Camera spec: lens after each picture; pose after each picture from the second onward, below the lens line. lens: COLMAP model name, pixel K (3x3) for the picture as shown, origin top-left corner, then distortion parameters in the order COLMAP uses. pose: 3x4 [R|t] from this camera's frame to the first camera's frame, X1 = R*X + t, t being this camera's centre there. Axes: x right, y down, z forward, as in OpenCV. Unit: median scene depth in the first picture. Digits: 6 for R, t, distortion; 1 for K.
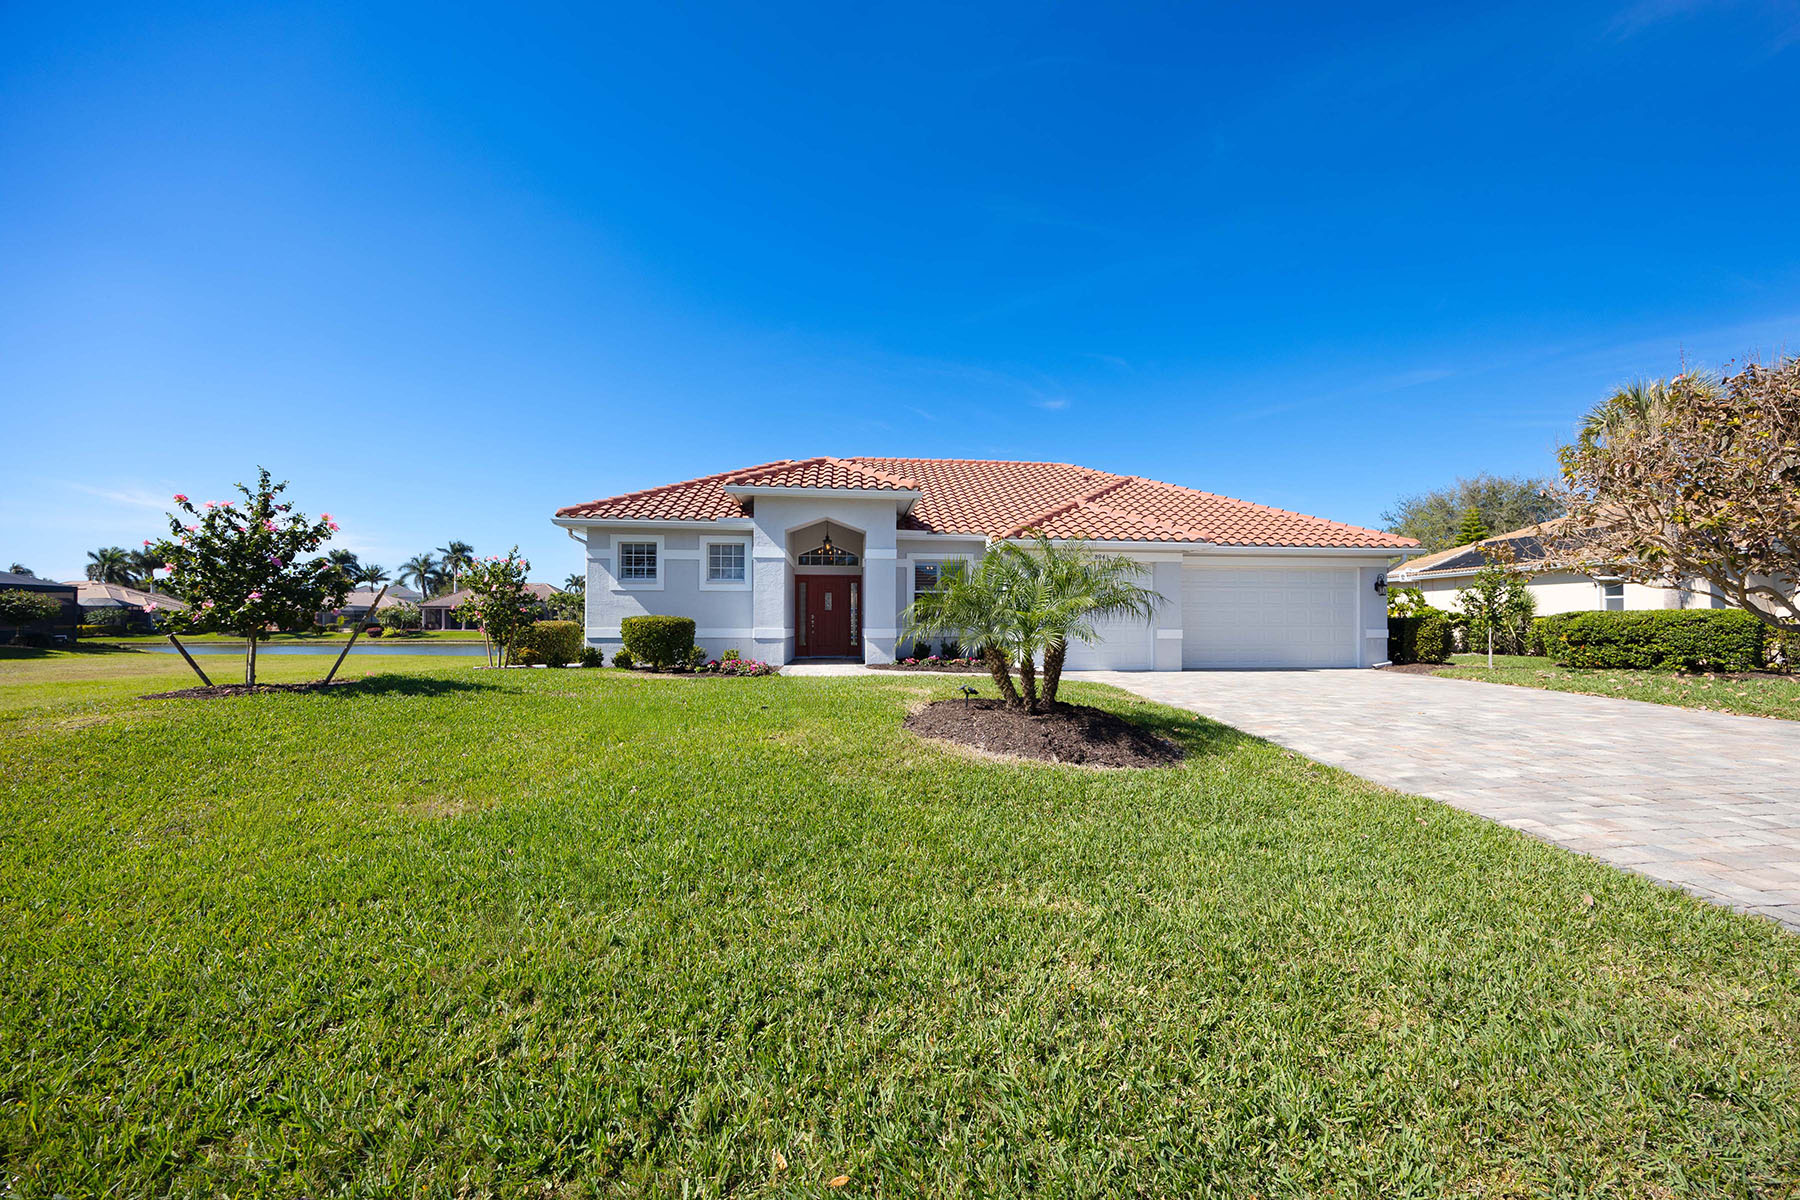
lens RADIAL K [[735.2, 0, 899.1], [0, 735.2, 606.9], [0, 0, 1]] dist [0.000703, 0.000127]
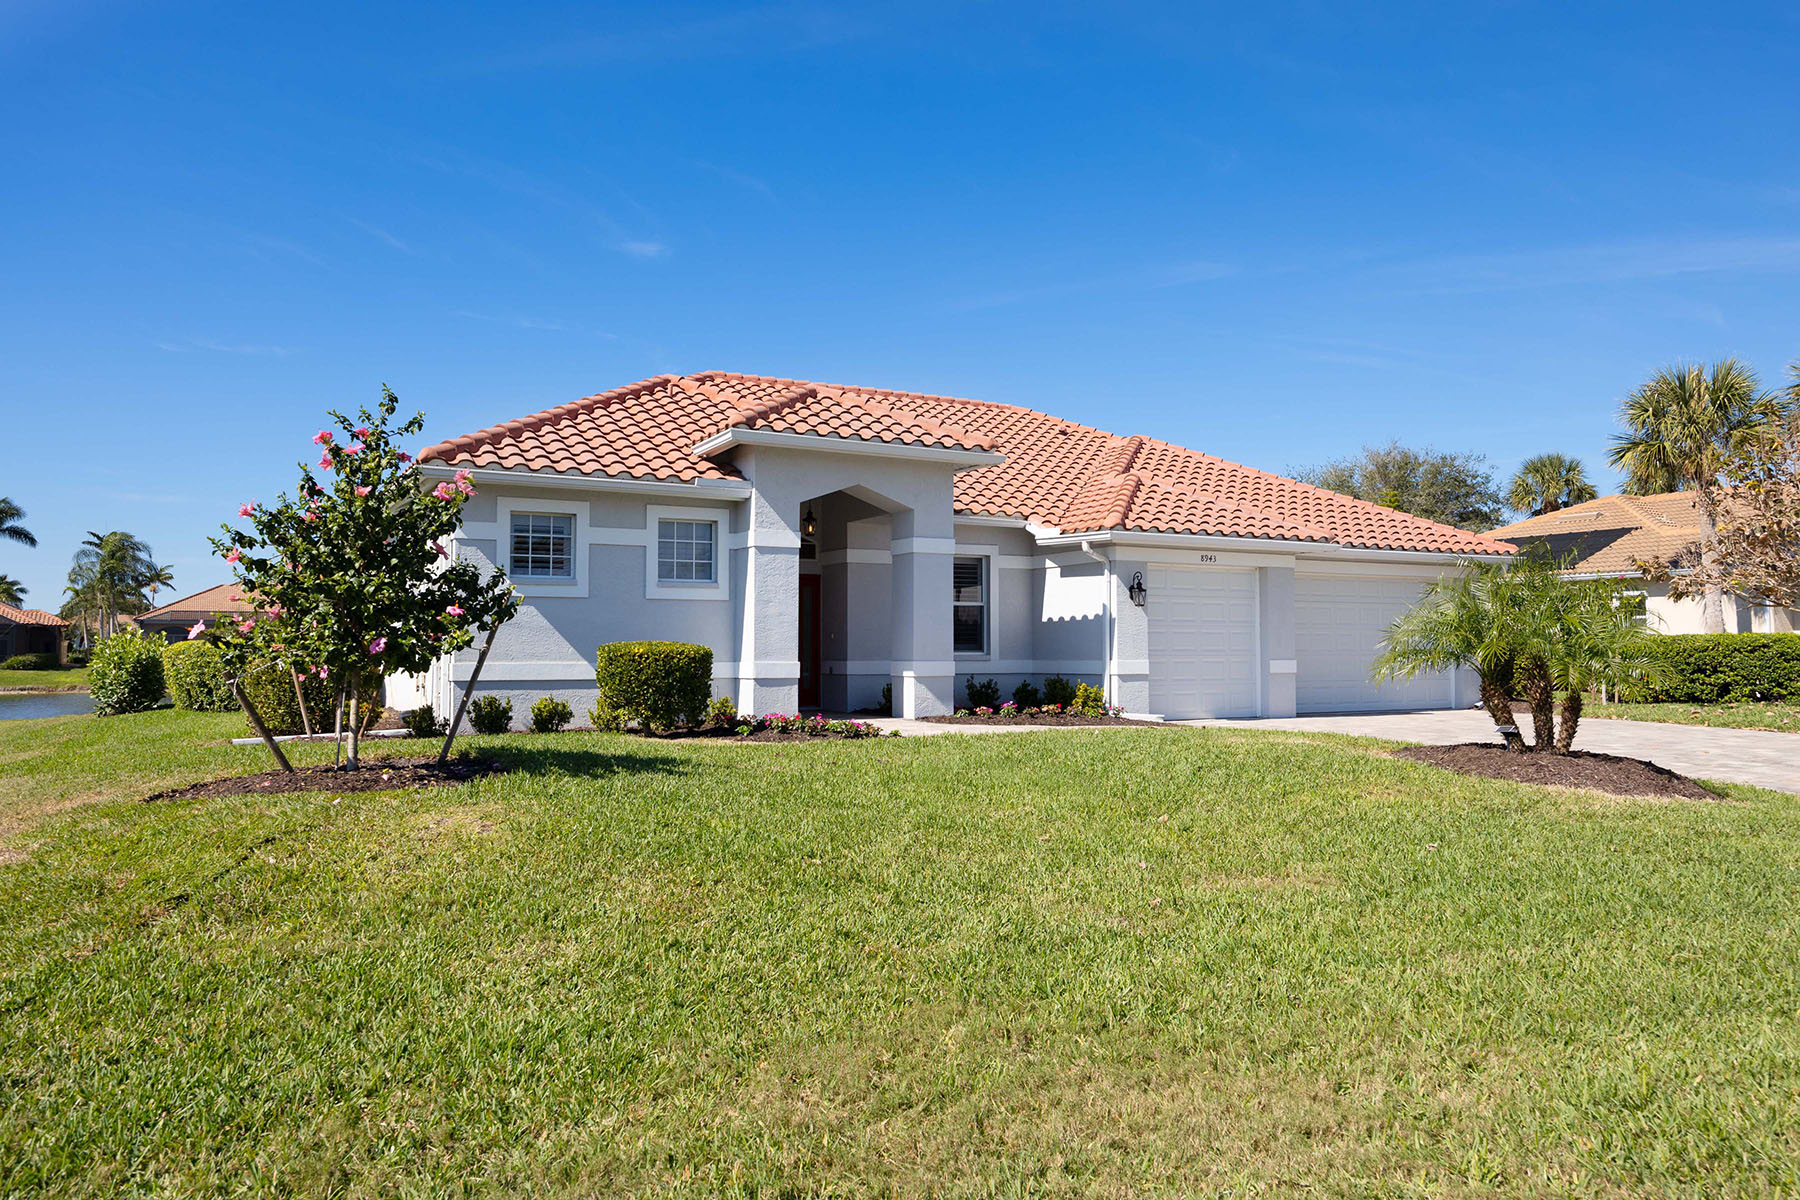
lens RADIAL K [[1364.0, 0, 901.2], [0, 1364.0, 599.9], [0, 0, 1]] dist [-0.011759, -0.002587]
pose [[0.913781, 0.012478, 0.406015, -0.528046], [-0.007182, 0.999868, -0.014564, -0.006642], [-0.406144, 0.010393, 0.913750, -0.079362]]
